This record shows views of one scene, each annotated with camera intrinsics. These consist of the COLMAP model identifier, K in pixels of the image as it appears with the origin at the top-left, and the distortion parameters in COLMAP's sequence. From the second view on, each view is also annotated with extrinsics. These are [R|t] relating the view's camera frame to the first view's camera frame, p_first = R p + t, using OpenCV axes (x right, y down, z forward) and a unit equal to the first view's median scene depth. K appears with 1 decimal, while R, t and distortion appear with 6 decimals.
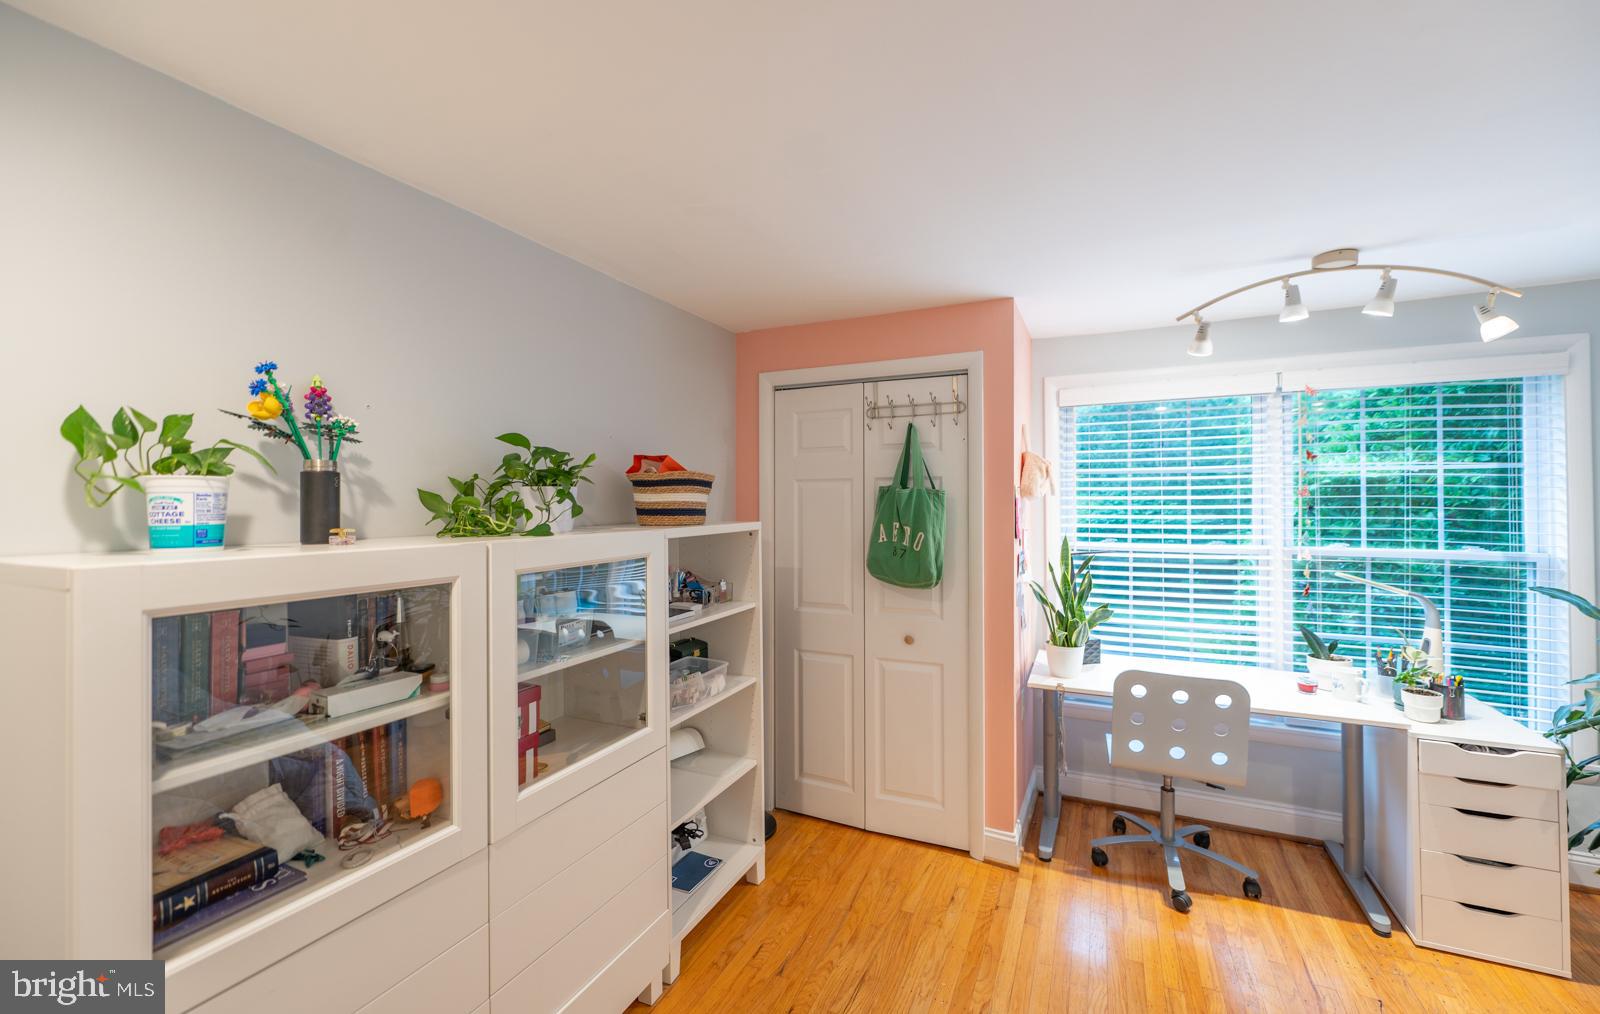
lens RADIAL K [[636.5, 0, 800.3], [0, 636.5, 491.1], [0, 0, 1]] dist [0.001165, -0.002582]
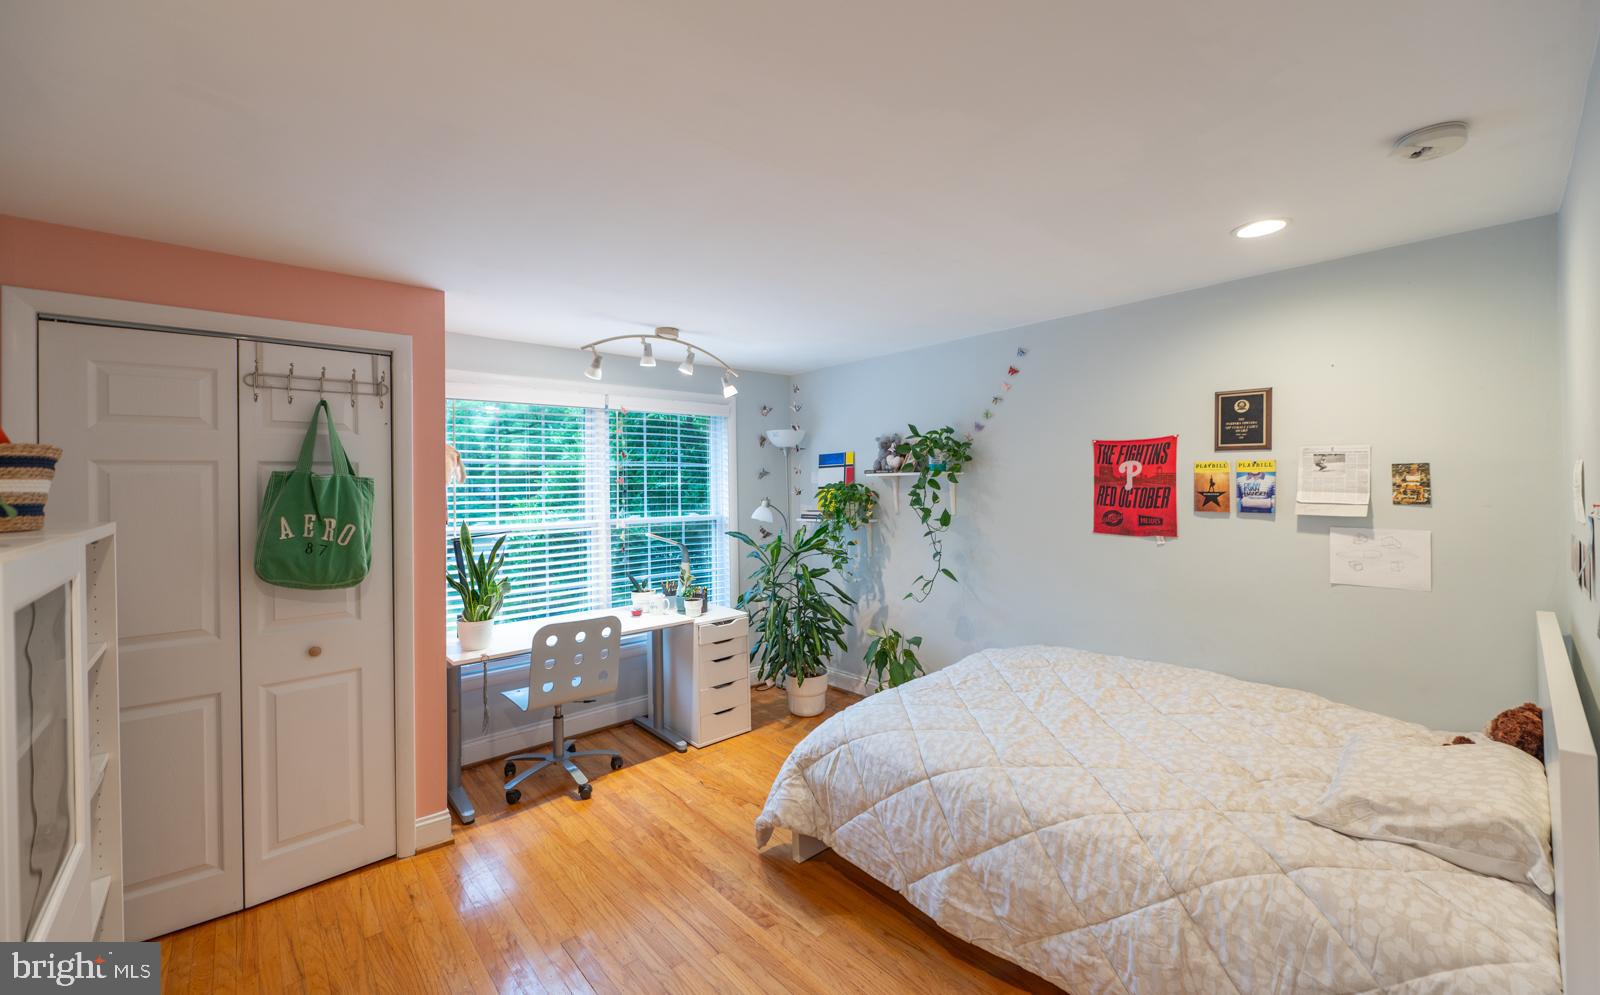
lens RADIAL K [[637.9, 0, 813.9], [0, 637.9, 470.7], [0, 0, 1]] dist [-0.008544, 0.000094]
pose [[0.379308, 0.016974, 0.925115, -0.390380], [-0.000249, 0.999834, -0.018243, 0.005688], [-0.925270, 0.006689, 0.379249, 0.053495]]
